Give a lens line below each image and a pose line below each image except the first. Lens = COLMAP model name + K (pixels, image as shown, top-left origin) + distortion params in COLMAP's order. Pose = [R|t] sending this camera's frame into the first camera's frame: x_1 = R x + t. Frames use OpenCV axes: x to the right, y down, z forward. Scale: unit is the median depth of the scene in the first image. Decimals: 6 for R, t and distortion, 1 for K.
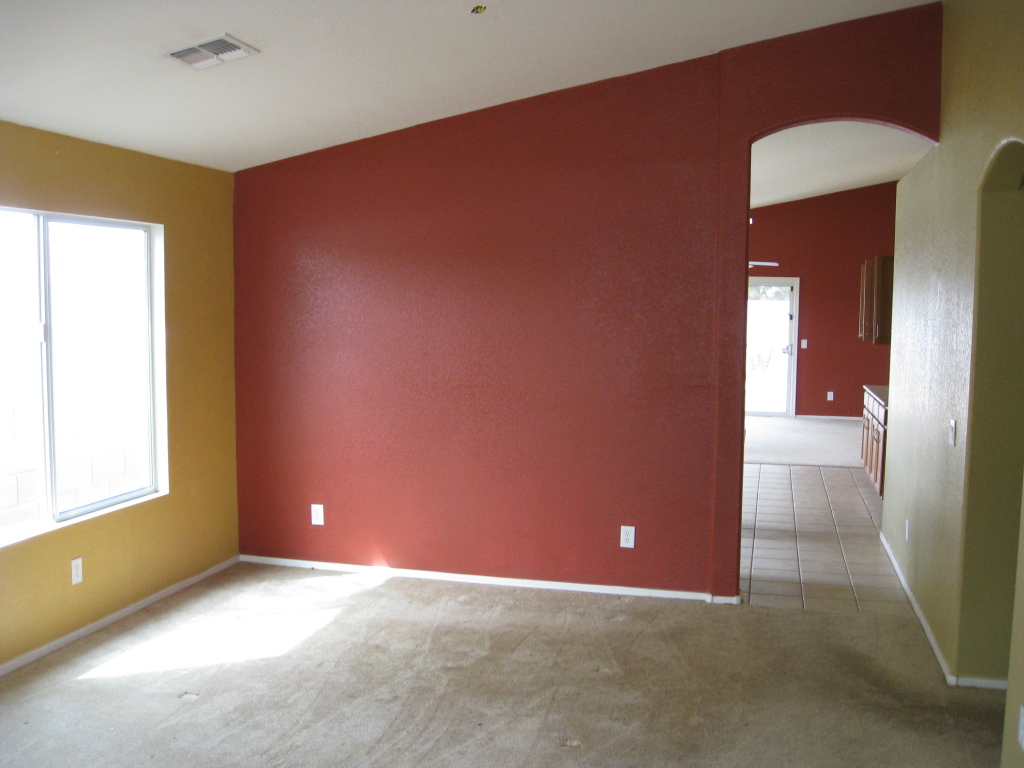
lens RADIAL K [[1075.8, 0, 512.0], [0, 1075.8, 384.0], [0, 0, 1]] dist [-0.164481, 0.152297]
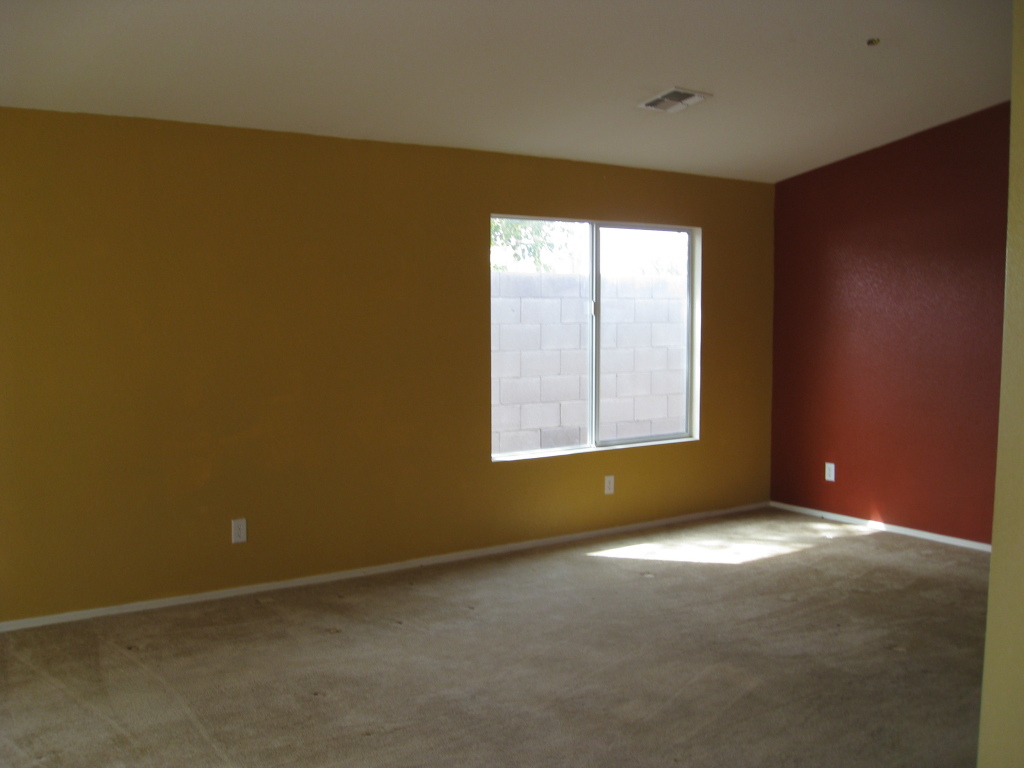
lens RADIAL K [[1075.8, 0, 512.0], [0, 1075.8, 384.0], [0, 0, 1]] dist [-0.164481, 0.152297]
pose [[0.772116, 0.045883, -0.633823, 0.364055], [-0.049760, 0.998693, 0.011679, 0.038535], [0.633531, 0.022522, 0.773390, -0.158957]]
